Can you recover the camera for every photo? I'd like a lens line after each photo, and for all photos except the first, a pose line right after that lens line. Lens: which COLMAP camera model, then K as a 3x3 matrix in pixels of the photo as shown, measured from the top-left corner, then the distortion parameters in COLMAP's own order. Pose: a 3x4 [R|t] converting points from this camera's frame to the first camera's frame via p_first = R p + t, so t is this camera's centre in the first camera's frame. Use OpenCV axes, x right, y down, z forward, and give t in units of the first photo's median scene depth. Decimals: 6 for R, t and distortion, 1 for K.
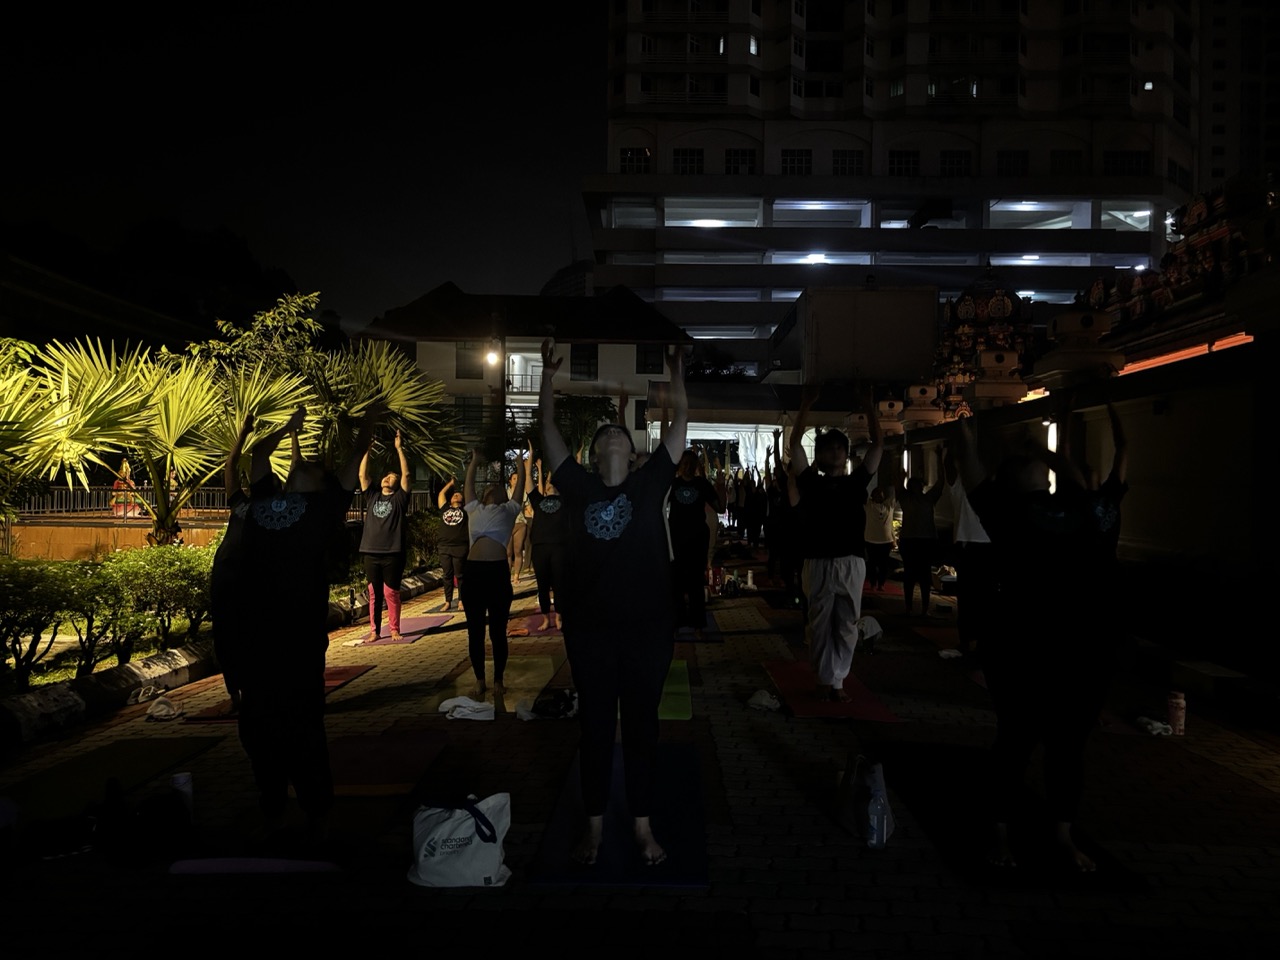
lens RADIAL K [[964.8, 0, 641.6], [0, 964.8, 489.8], [0, 0, 1]] dist [0.054266, -0.055952]
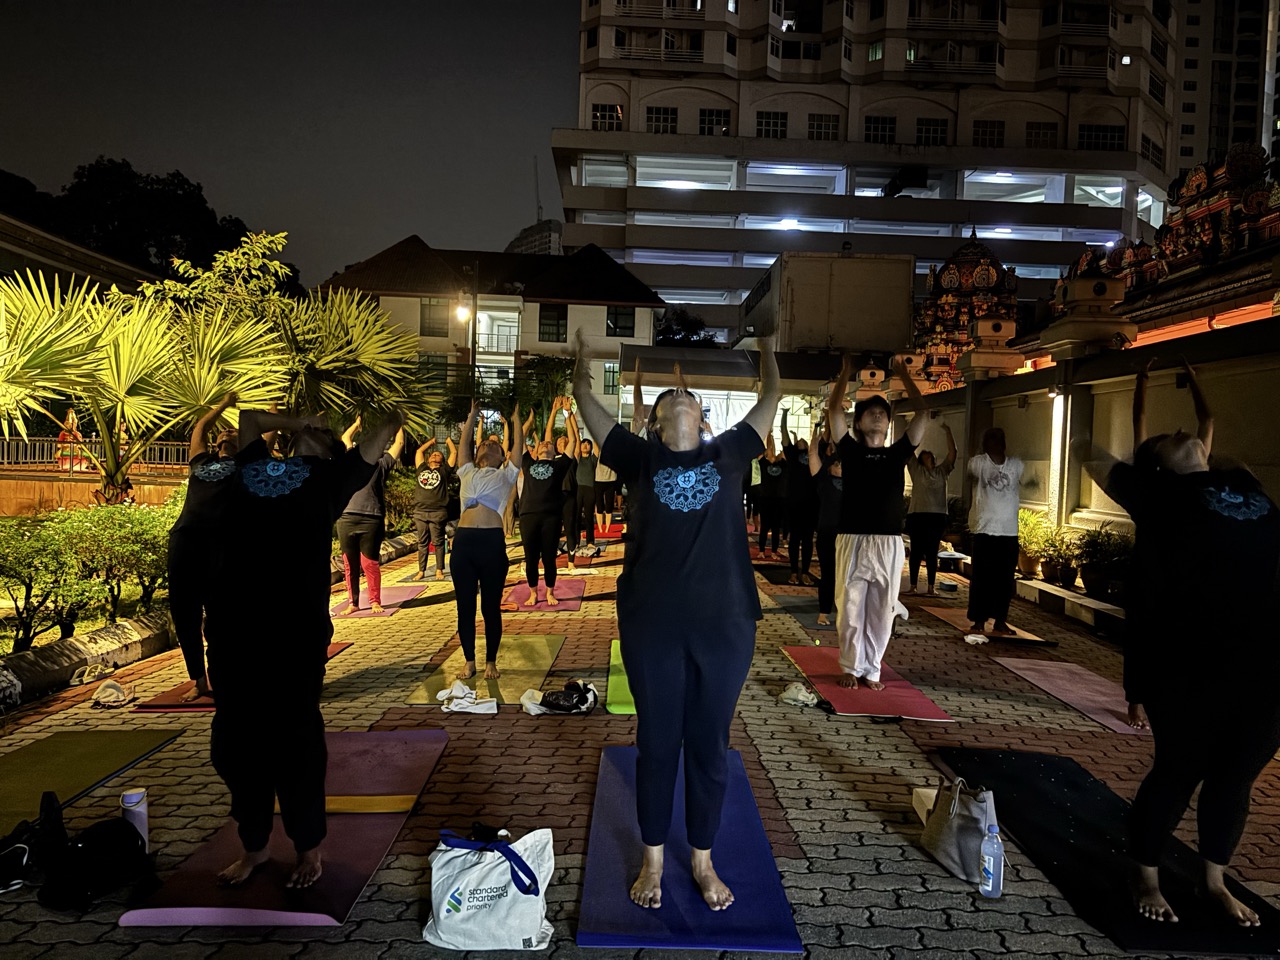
lens RADIAL K [[964.8, 0, 636.7], [0, 964.8, 488.5], [0, 0, 1]] dist [0.054266, -0.055952]
pose [[0.999089, 0.022087, 0.036502, -0.007815], [-0.023335, 0.999144, 0.034149, 0.000058], [-0.035716, -0.034970, 0.998750, 0.016077]]
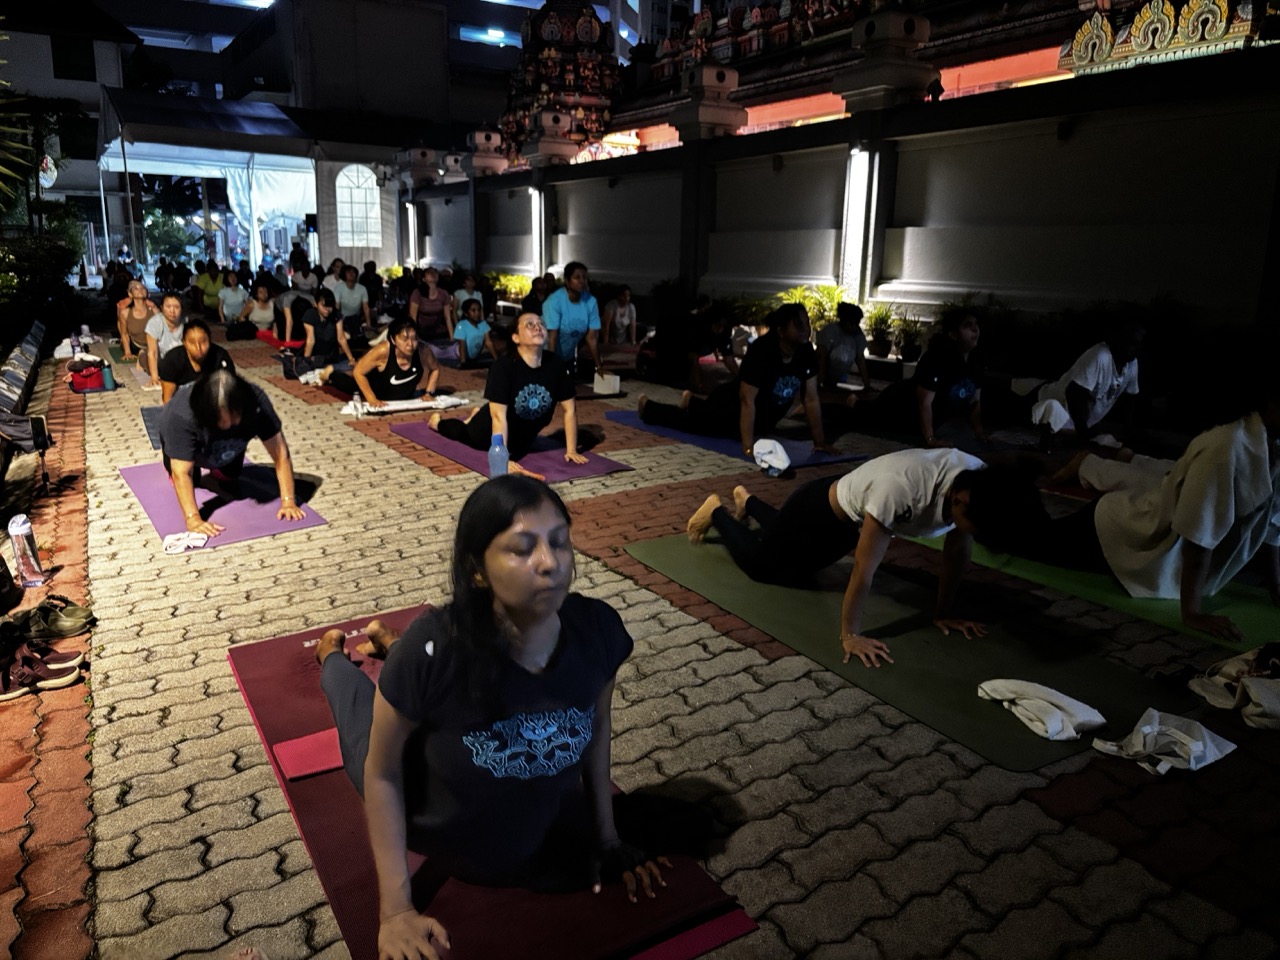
lens RADIAL K [[964.8, 0, 634.7], [0, 964.8, 476.2], [0, 0, 1]] dist [0.054266, -0.055952]
pose [[0.841692, -0.117227, 0.527079, -0.069287], [-0.005591, 0.974204, 0.225599, 0.005259], [-0.539929, -0.192832, 0.819324, 0.104360]]
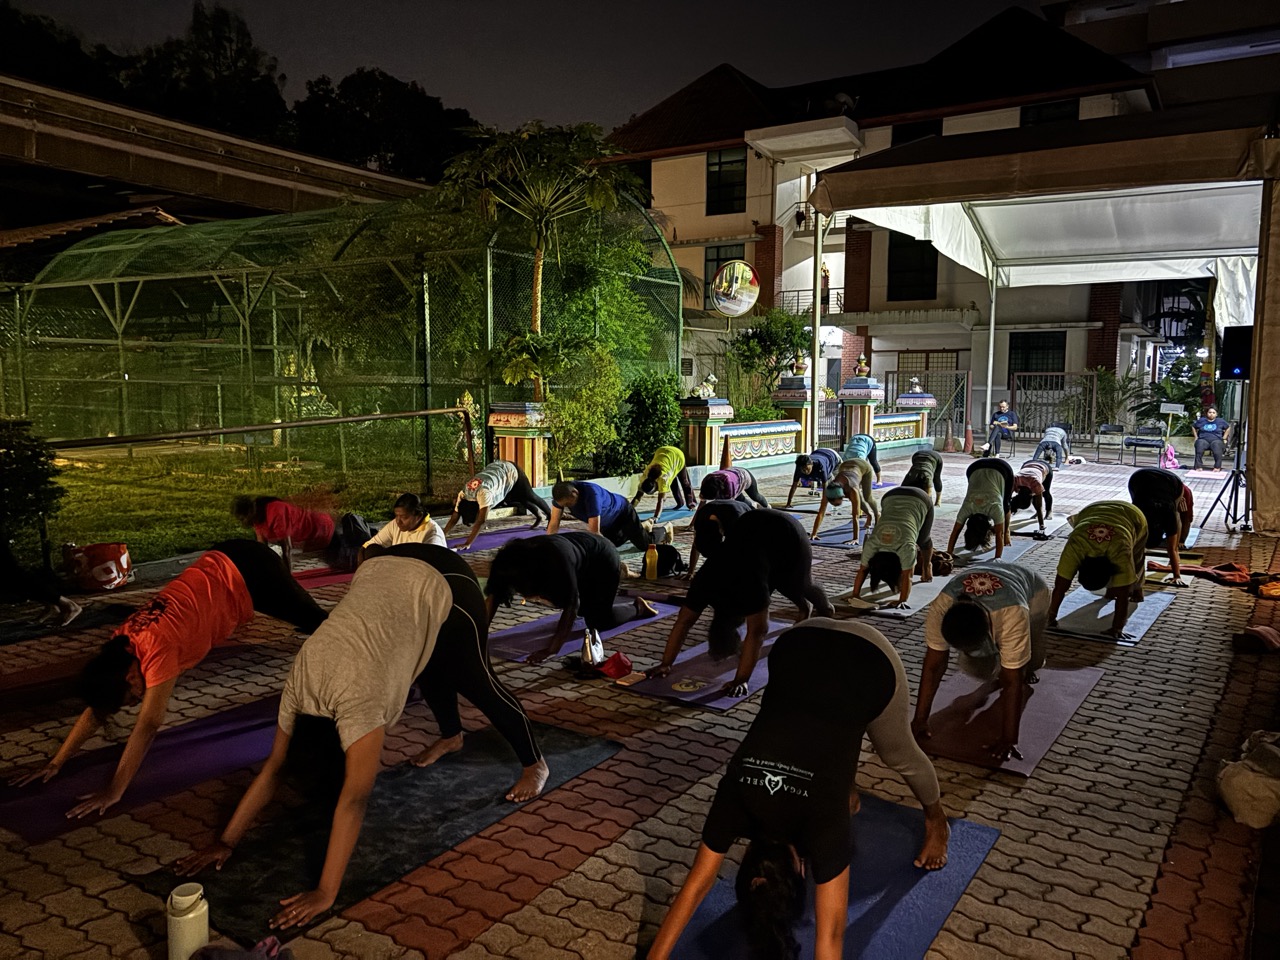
lens RADIAL K [[964.8, 0, 640.2], [0, 964.8, 470.7], [0, 0, 1]] dist [0.054266, -0.055952]
pose [[0.852182, 0.038713, -0.521811, 0.112709], [0.003393, 0.996829, 0.079496, -0.002503], [0.523234, -0.069516, 0.849349, 0.502436]]
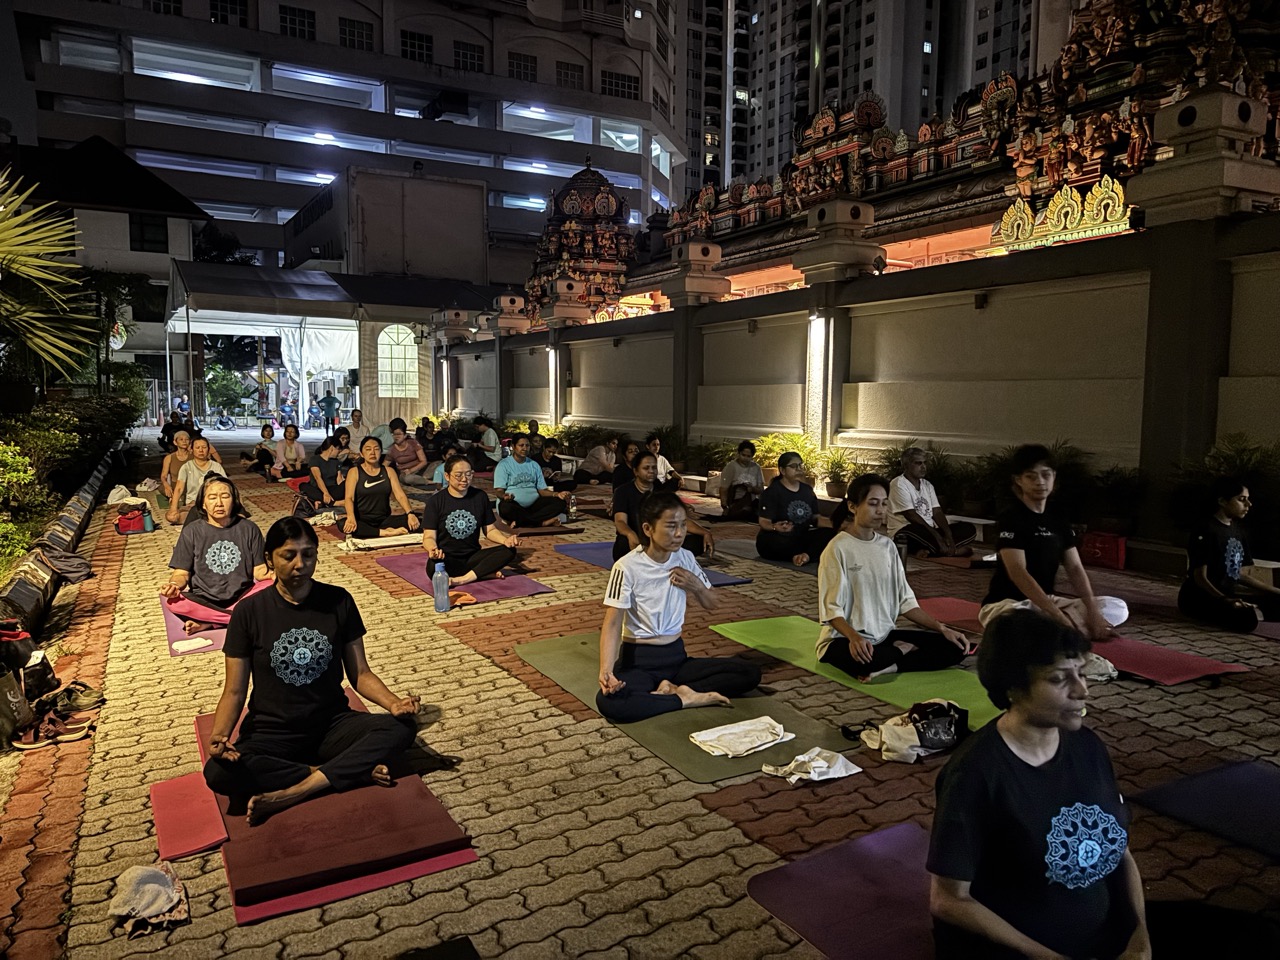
lens RADIAL K [[964.8, 0, 636.9], [0, 964.8, 482.2], [0, 0, 1]] dist [0.054266, -0.055952]
pose [[0.863324, -0.050709, 0.502095, -0.068015], [0.006090, 0.995913, 0.090111, 0.001953], [-0.504613, -0.074737, 0.860105, 0.073943]]
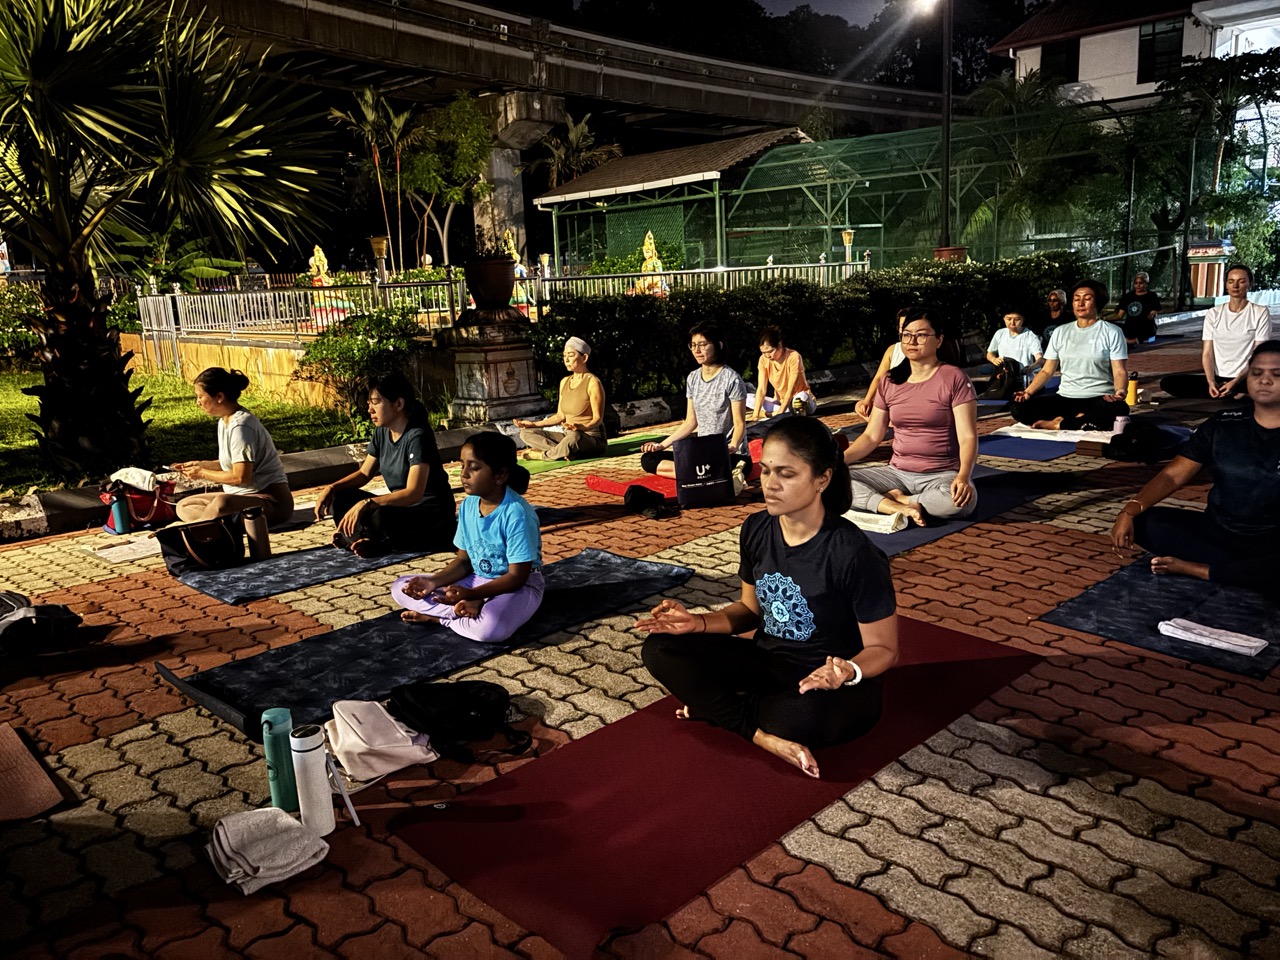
lens RADIAL K [[964.8, 0, 639.5], [0, 964.8, 468.8], [0, 0, 1]] dist [0.054266, -0.055952]
pose [[0.709803, 0.093189, -0.698209, 0.072266], [0.053605, 0.981190, 0.185453, 0.004425], [0.702358, -0.169063, 0.691456, 0.267473]]
